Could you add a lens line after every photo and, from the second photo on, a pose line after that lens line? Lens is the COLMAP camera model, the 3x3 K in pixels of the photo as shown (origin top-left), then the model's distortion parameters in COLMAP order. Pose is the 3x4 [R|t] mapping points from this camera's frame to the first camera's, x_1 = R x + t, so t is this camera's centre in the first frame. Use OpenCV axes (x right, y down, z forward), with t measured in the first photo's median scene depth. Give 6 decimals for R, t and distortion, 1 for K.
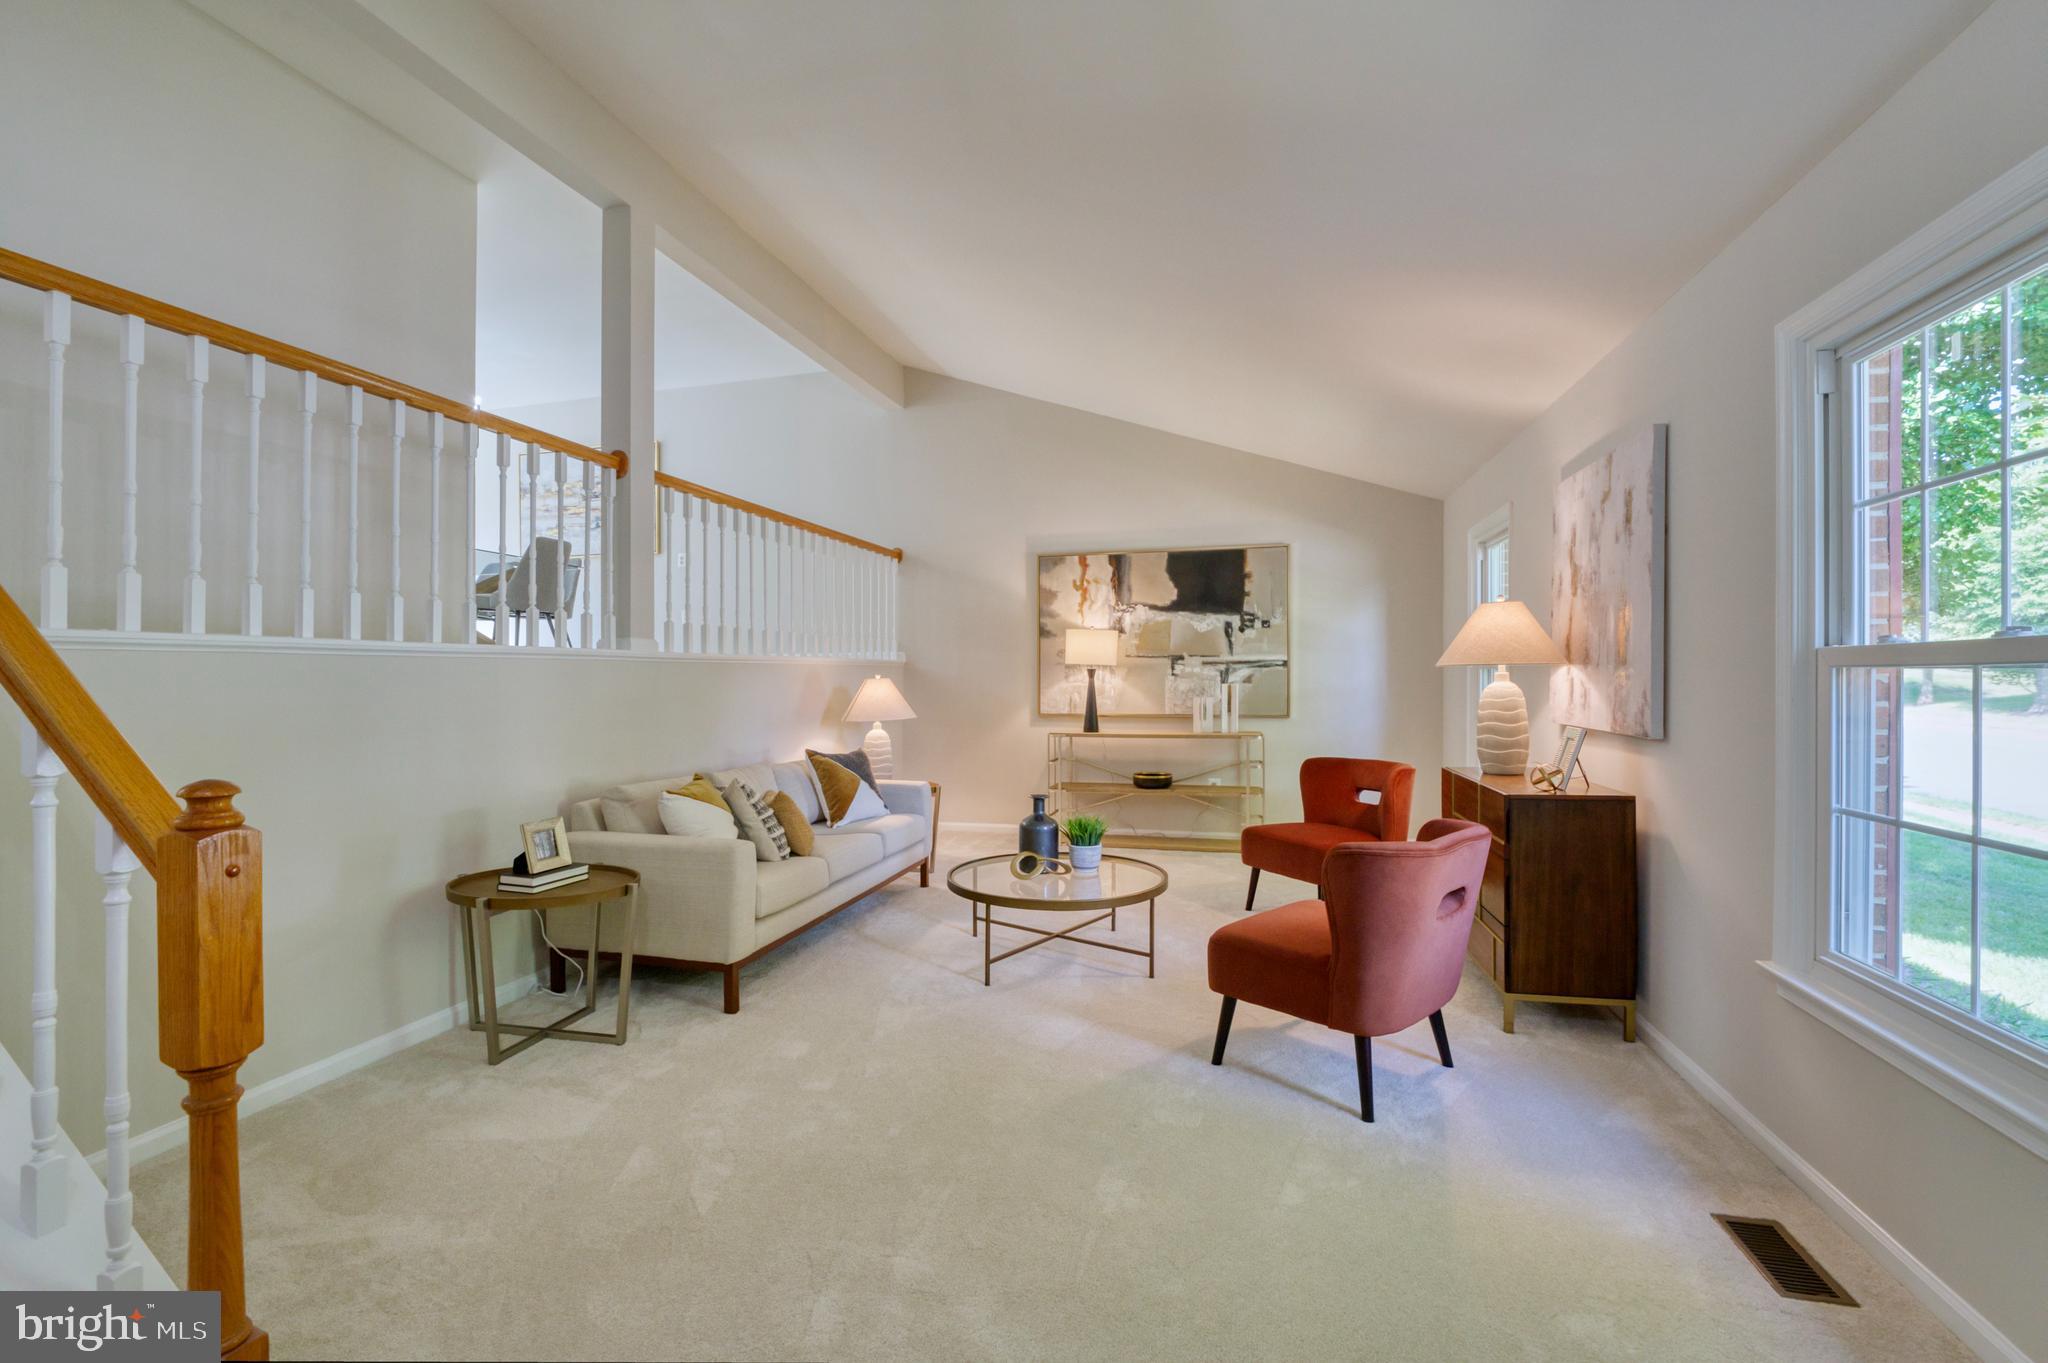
lens RADIAL K [[888.5, 0, 1072.8], [0, 888.5, 684.7], [0, 0, 1]] dist [-0.000834, -0.000048]
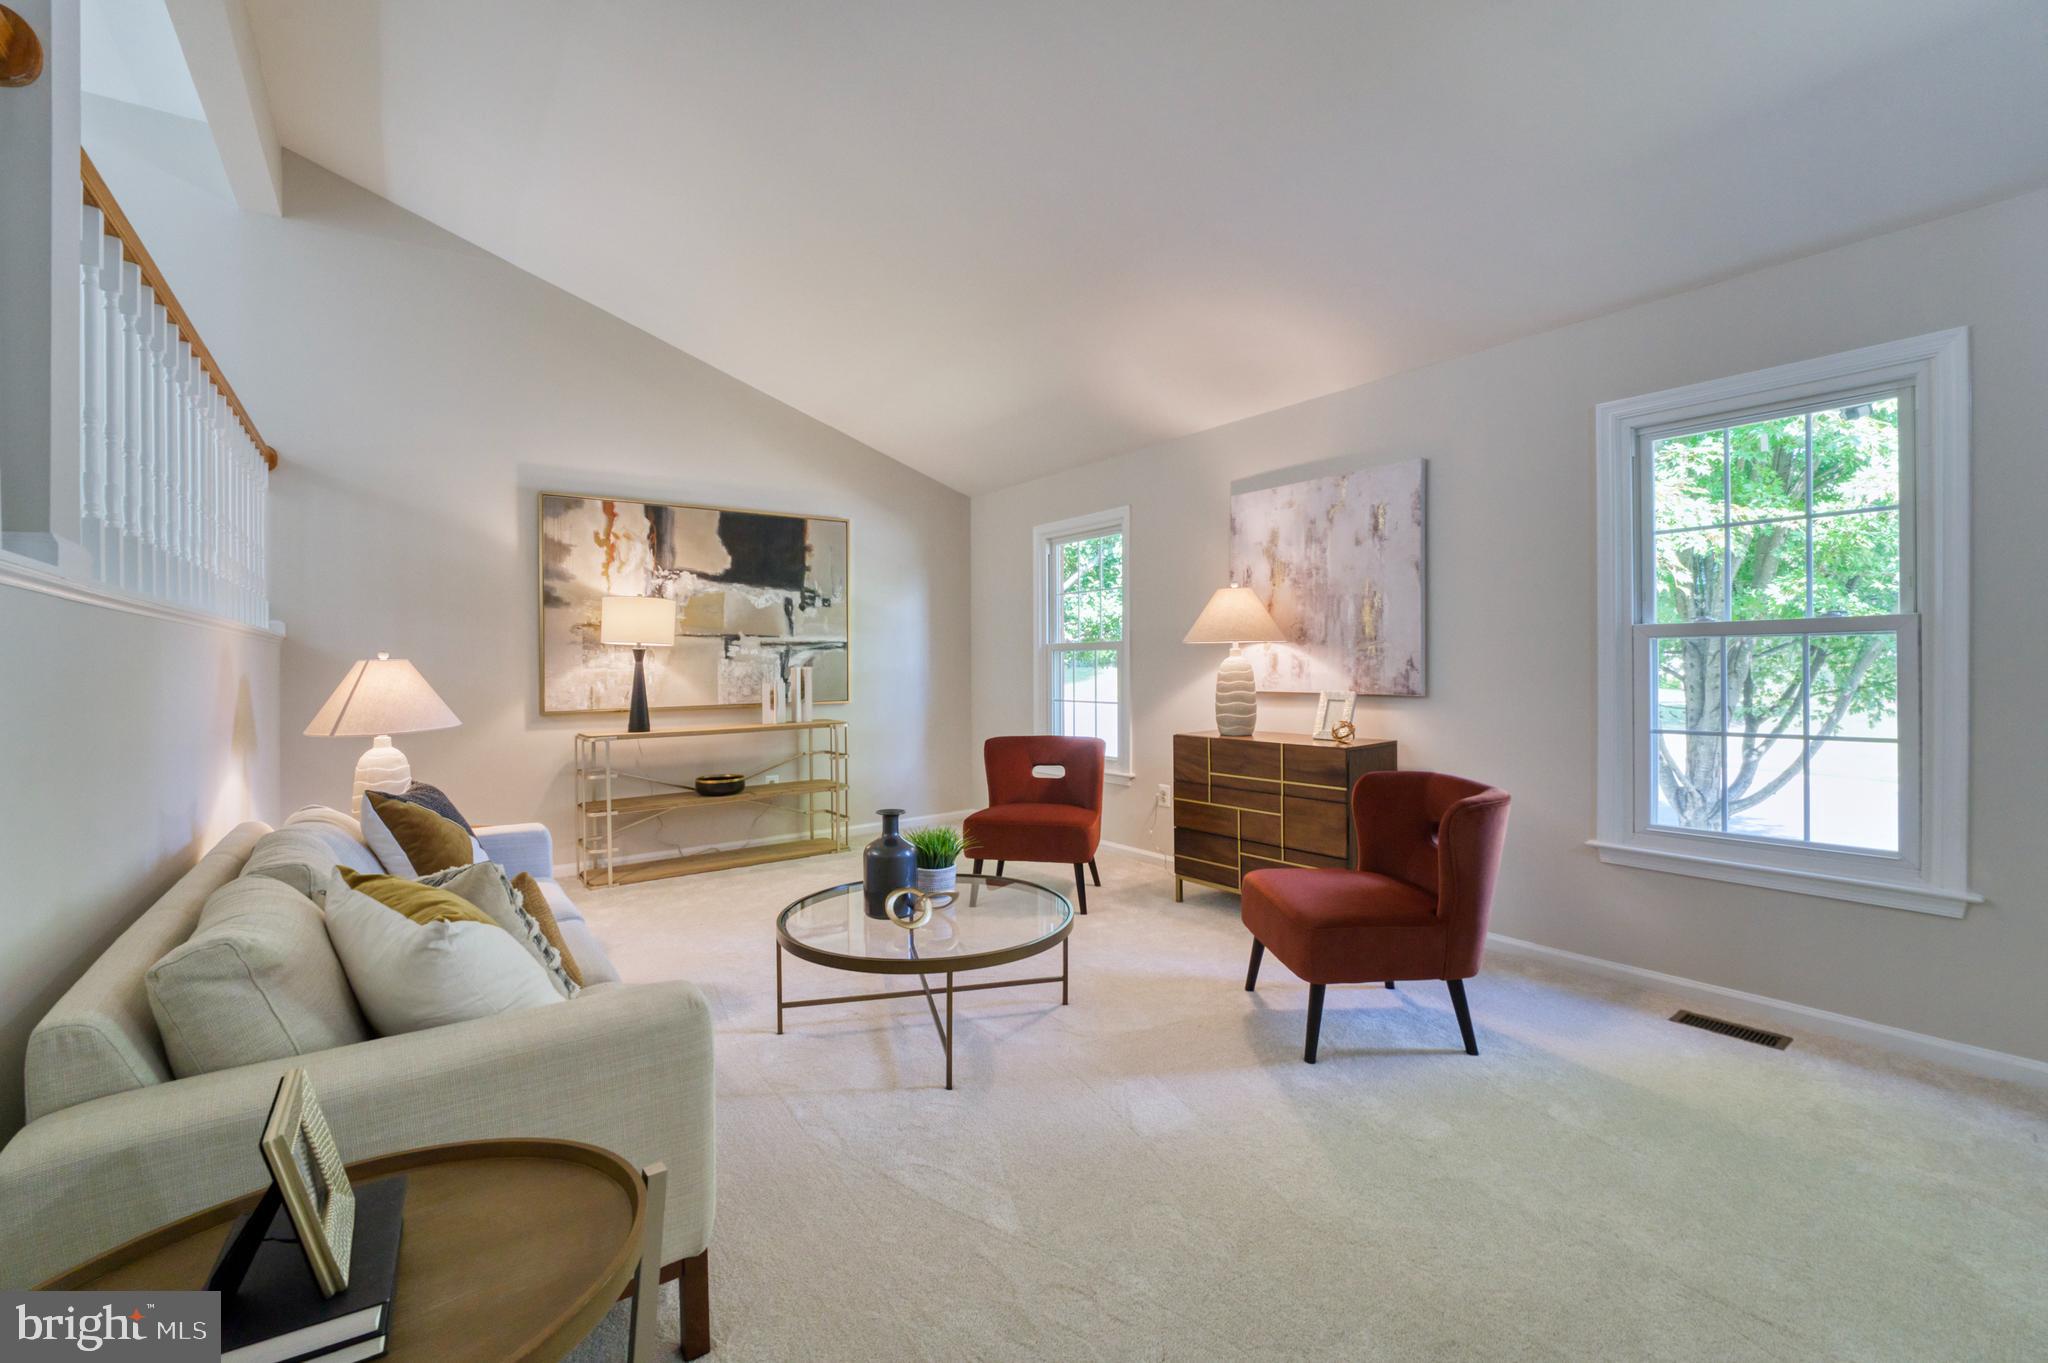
lens RADIAL K [[808.0, 0, 1024.0], [0, 808.0, 681.5], [0, 0, 1]] dist [-0.029205, 0.000129]
pose [[0.660184, -0.021029, 0.750810, -0.277844], [0.017178, 0.999769, 0.012897, 0.006566], [-0.750908, 0.004384, 0.660393, 0.287357]]
